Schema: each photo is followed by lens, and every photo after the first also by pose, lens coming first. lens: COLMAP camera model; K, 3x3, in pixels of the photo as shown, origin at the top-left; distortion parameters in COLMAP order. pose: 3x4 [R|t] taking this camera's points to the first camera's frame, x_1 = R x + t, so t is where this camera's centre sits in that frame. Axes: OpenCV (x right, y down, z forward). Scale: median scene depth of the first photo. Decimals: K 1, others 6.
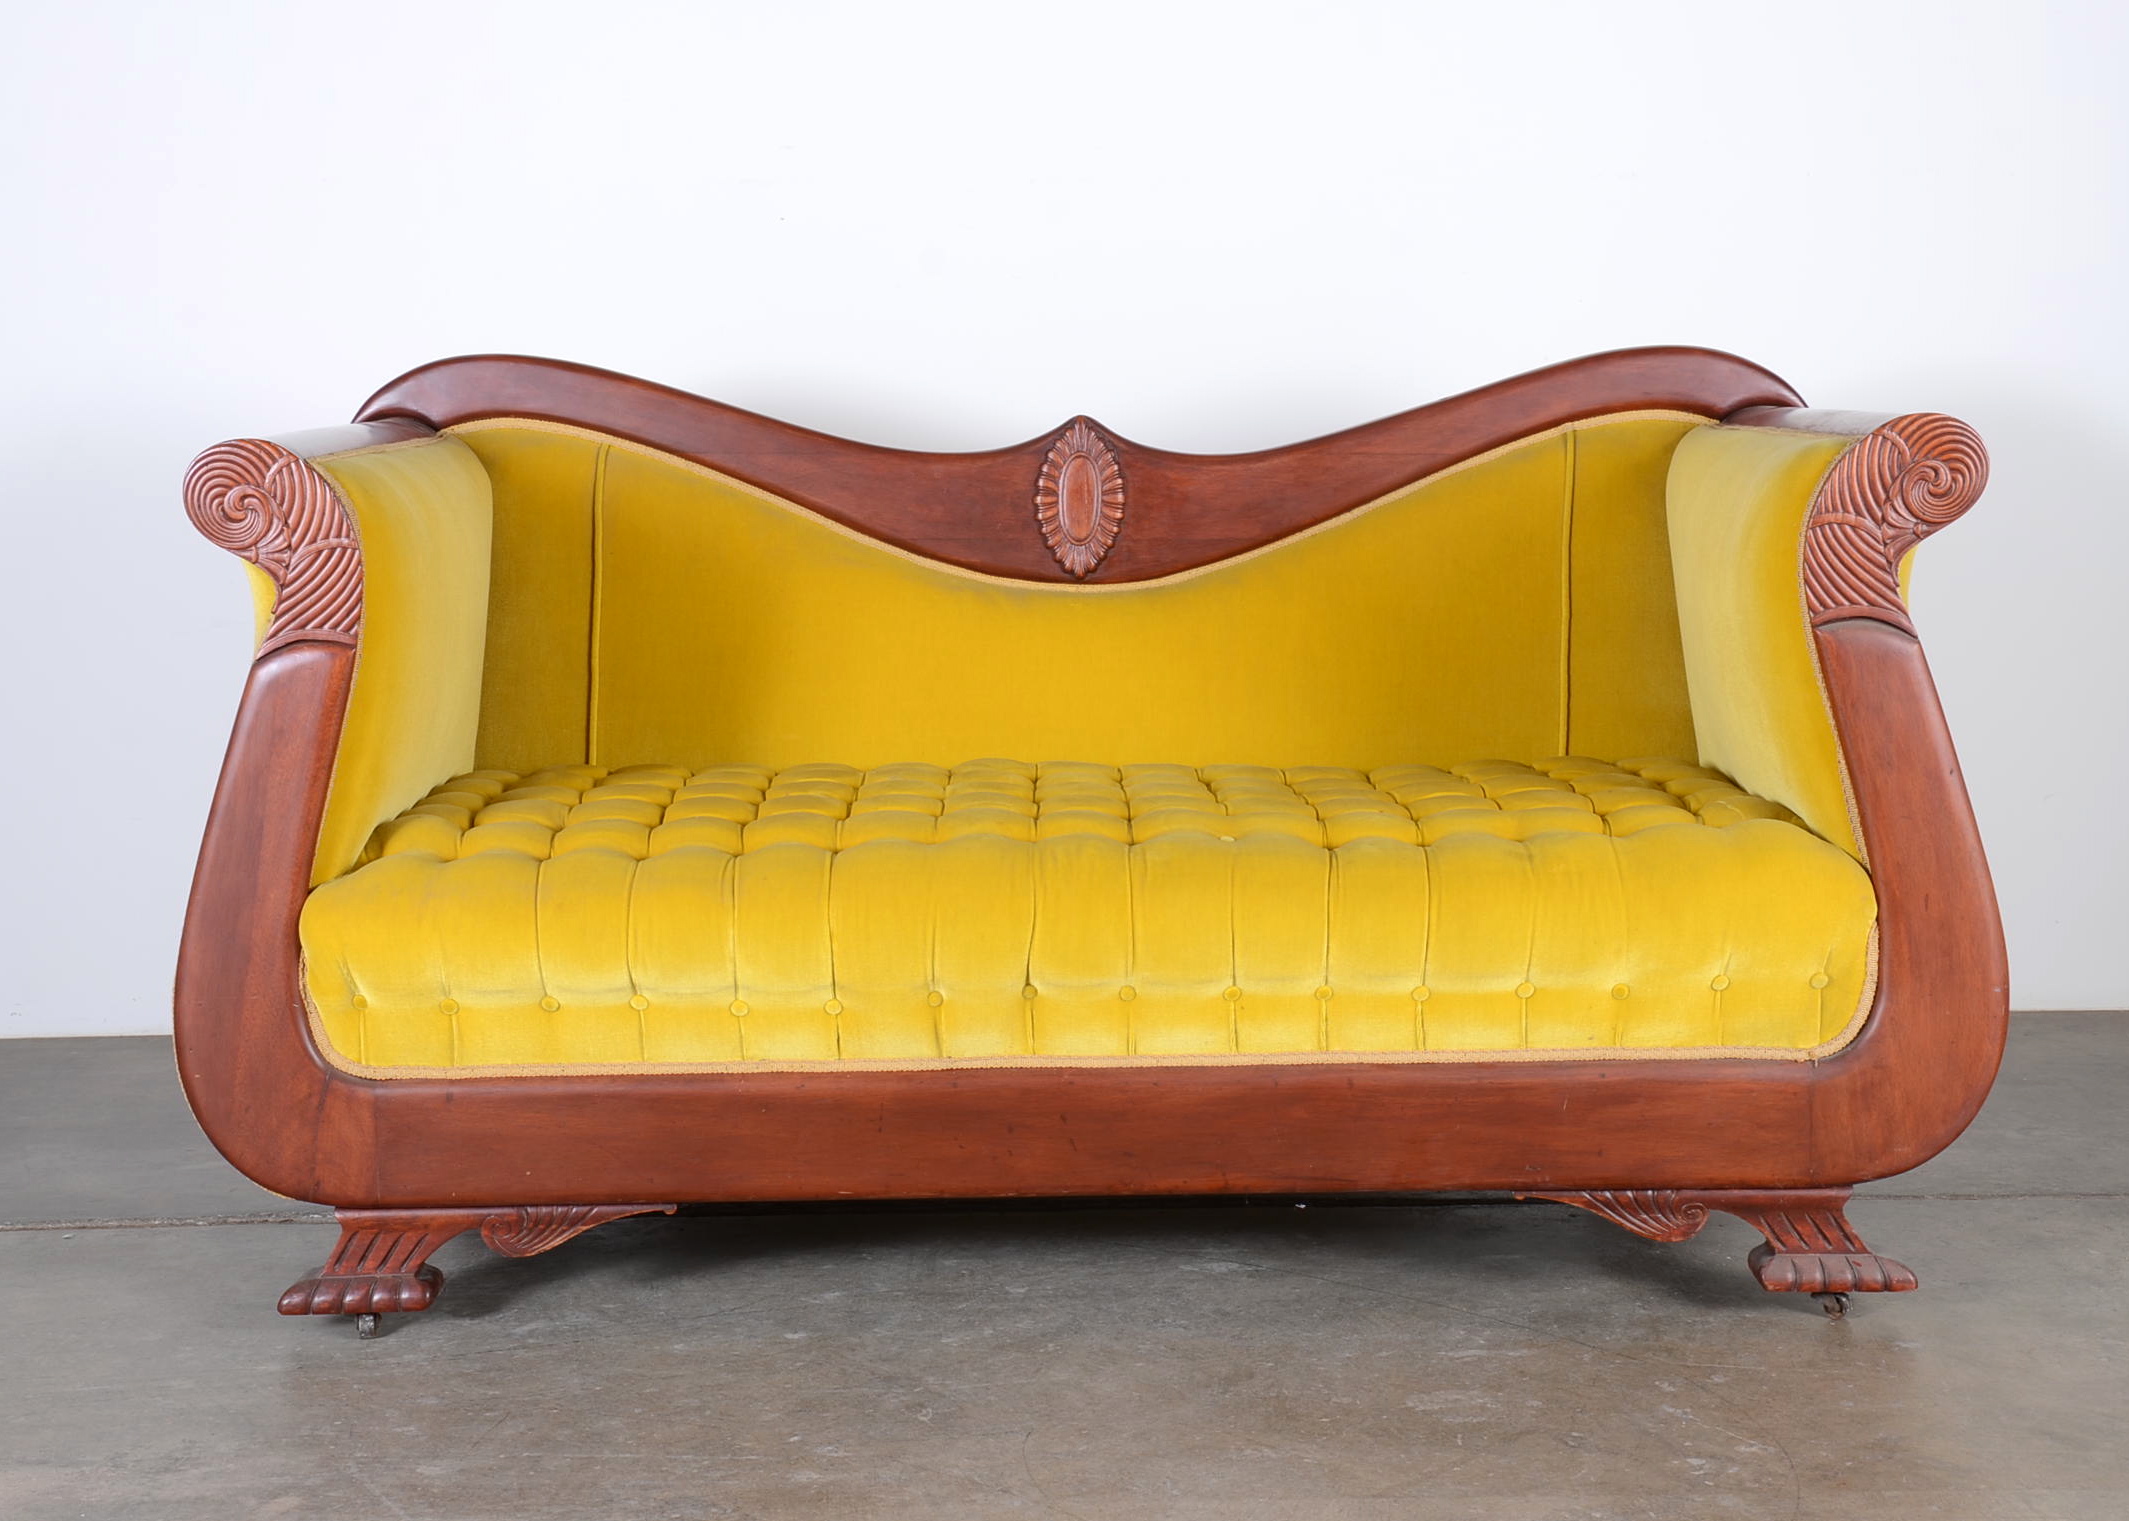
lens RADIAL K [[3493.8, 0, 1073.2], [0, 3493.8, 757.9], [0, 0, 1]] dist [0.043468, 0.000000]
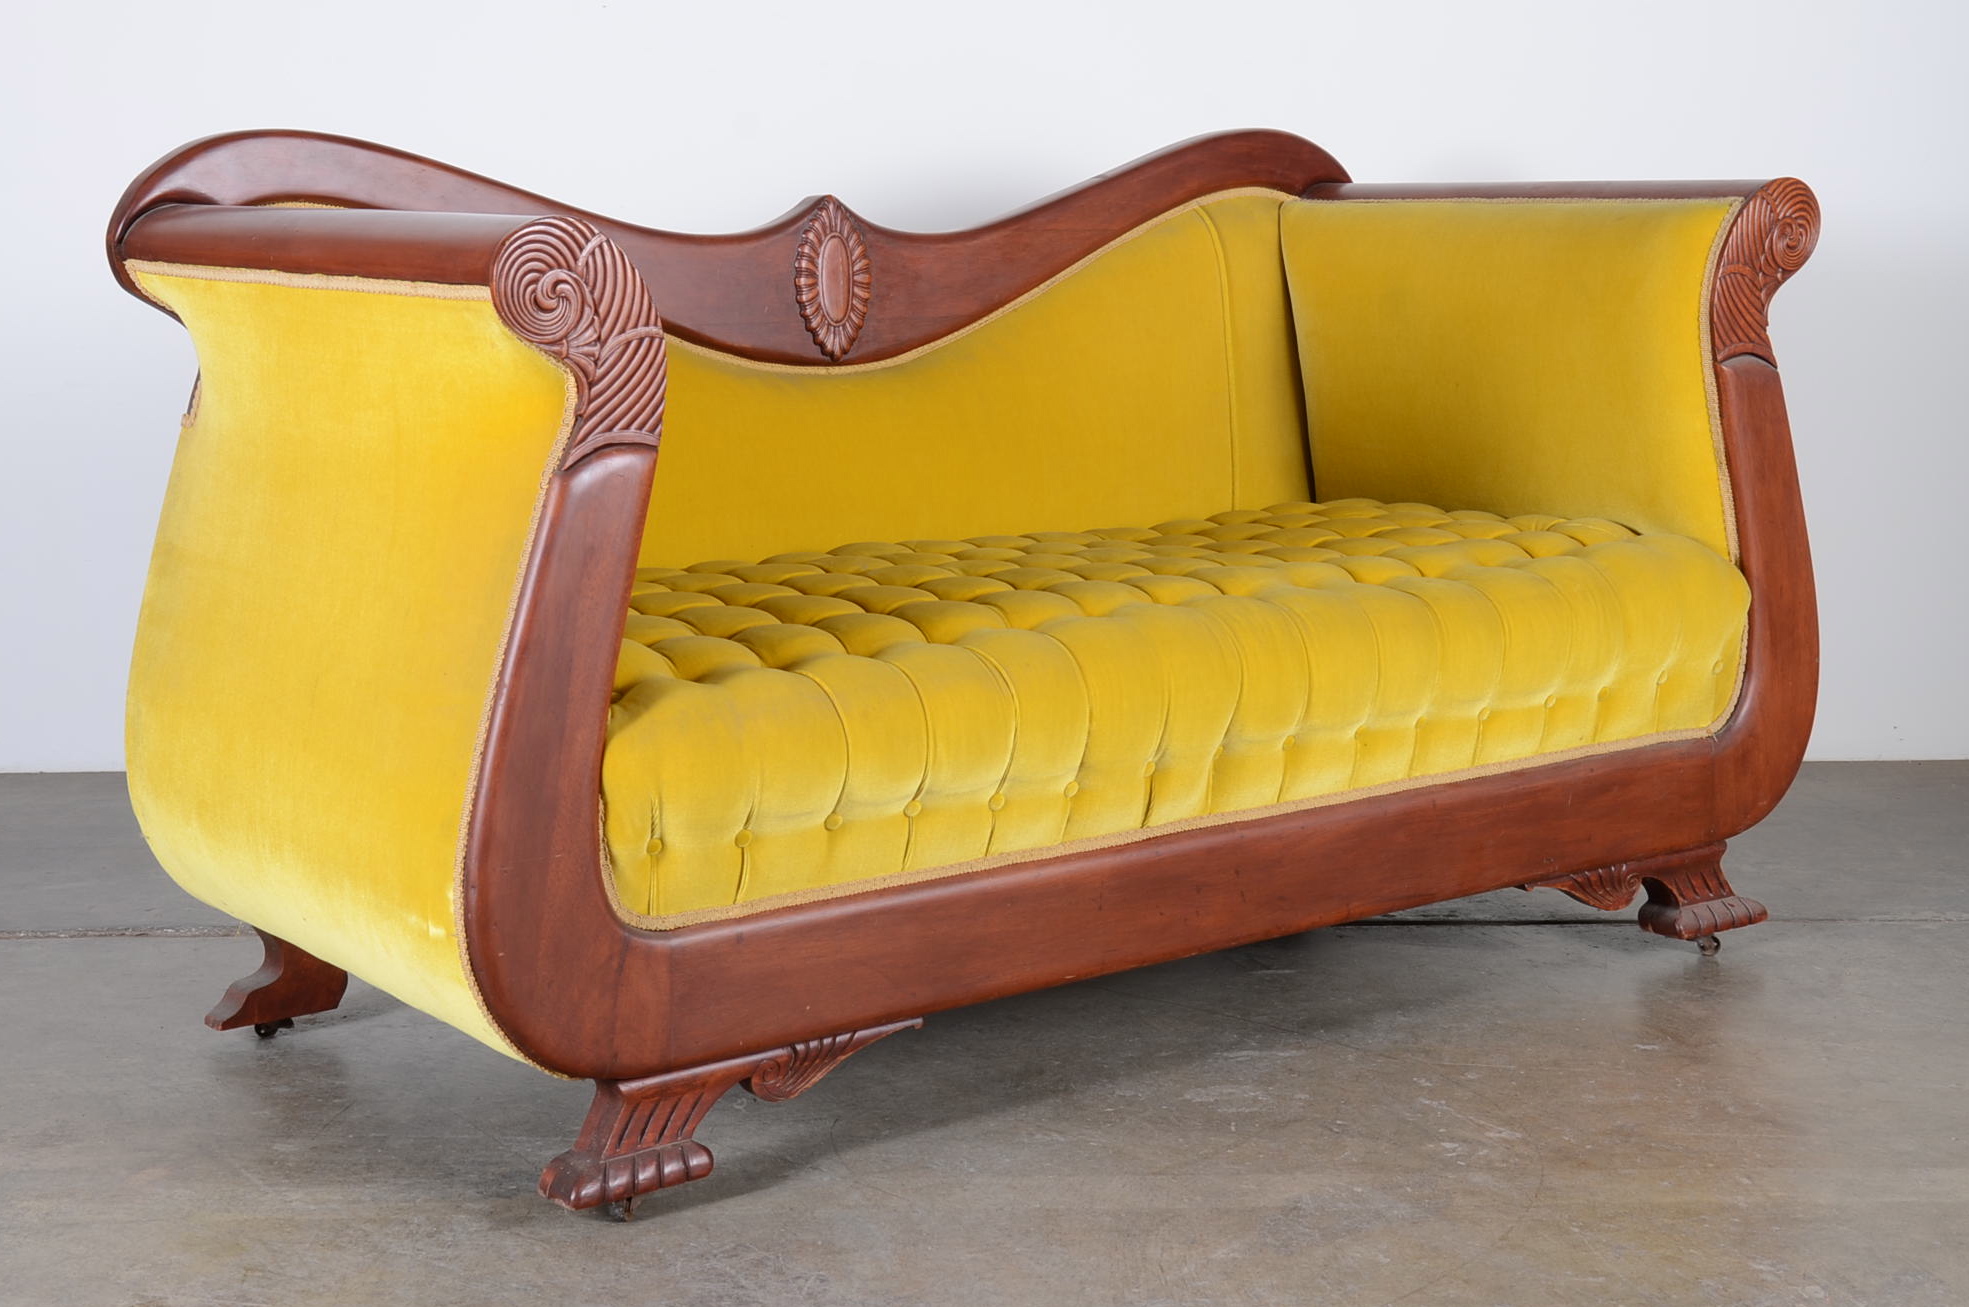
lens RADIAL K [[3234.5, 0, 984.8], [0, 3234.5, 633.2], [0, 0, 1]] dist [0.016069, 0.000000]
pose [[0.795332, -0.089210, 0.599574, -0.623097], [0.075447, 0.995988, 0.048113, -0.017852], [-0.601460, 0.006970, 0.798872, 0.284924]]
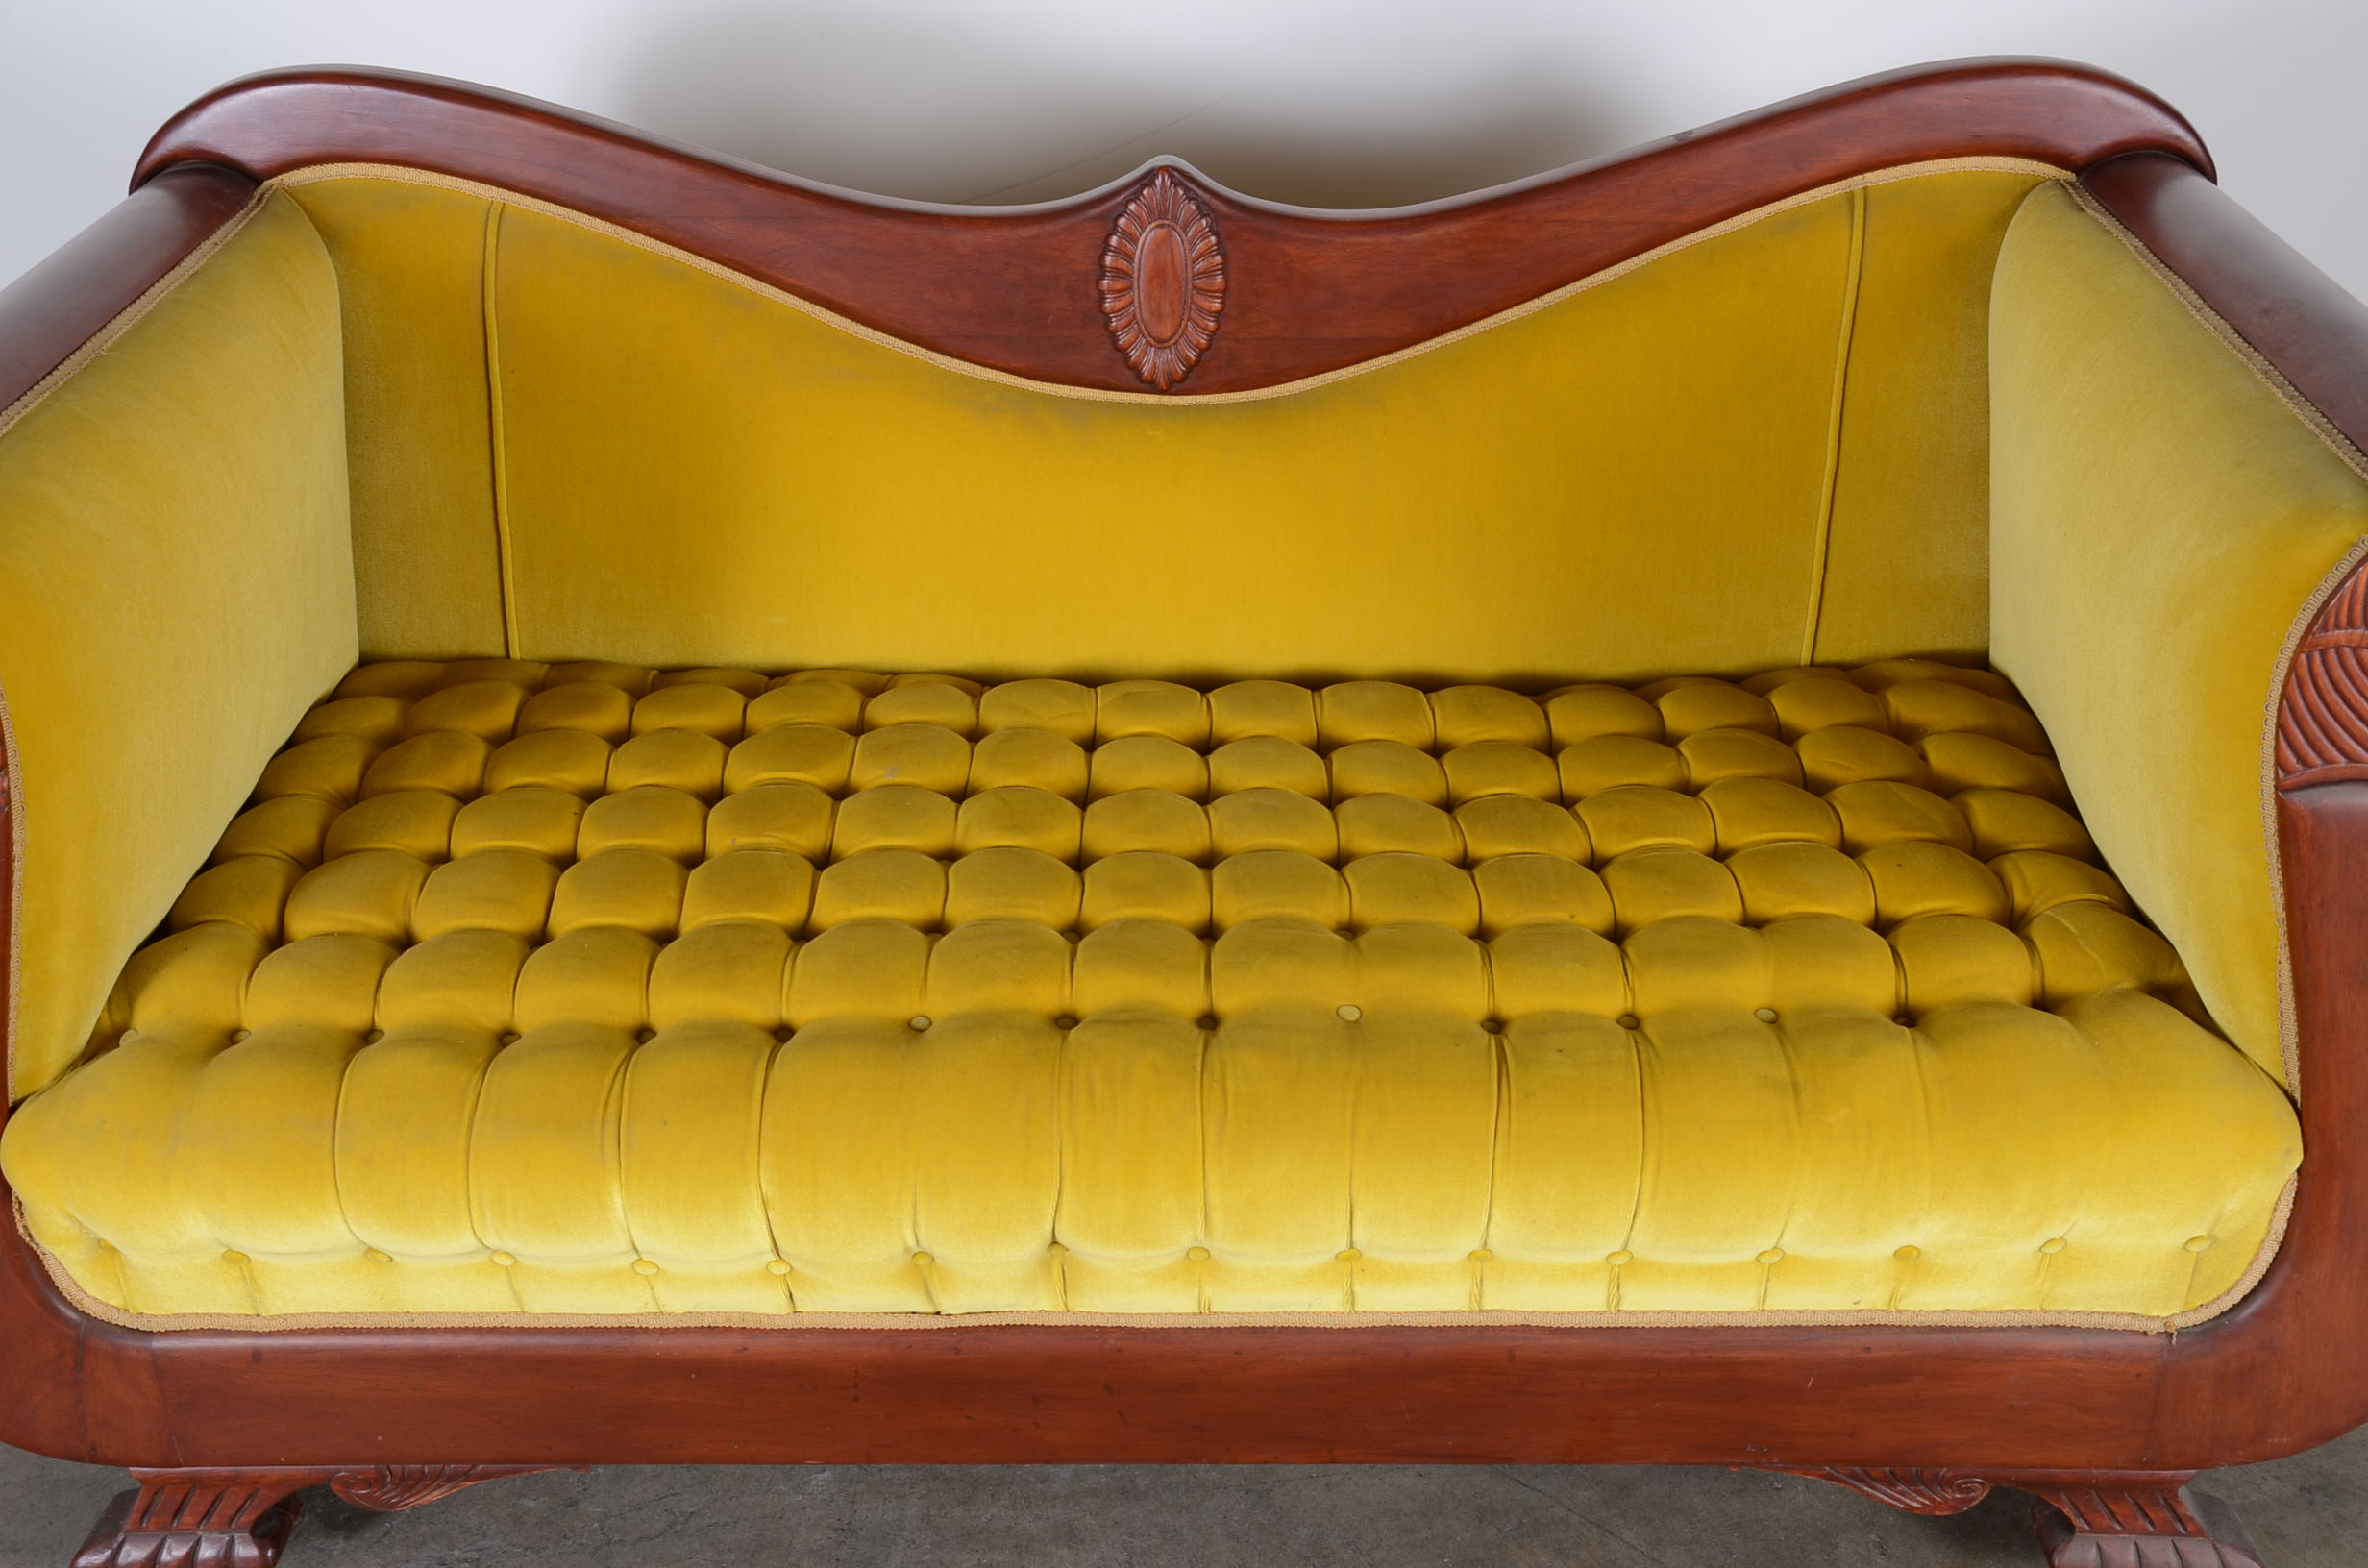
lens RADIAL K [[2669.2, 0, 1170.9], [0, 2669.2, 841.1], [0, 0, 1]] dist [0.029669, 0.000000]
pose [[0.999621, 0.012809, -0.024385, 0.021915], [-0.002526, 0.924195, 0.381912, -0.211121], [0.027428, -0.381706, 0.923877, 0.533156]]
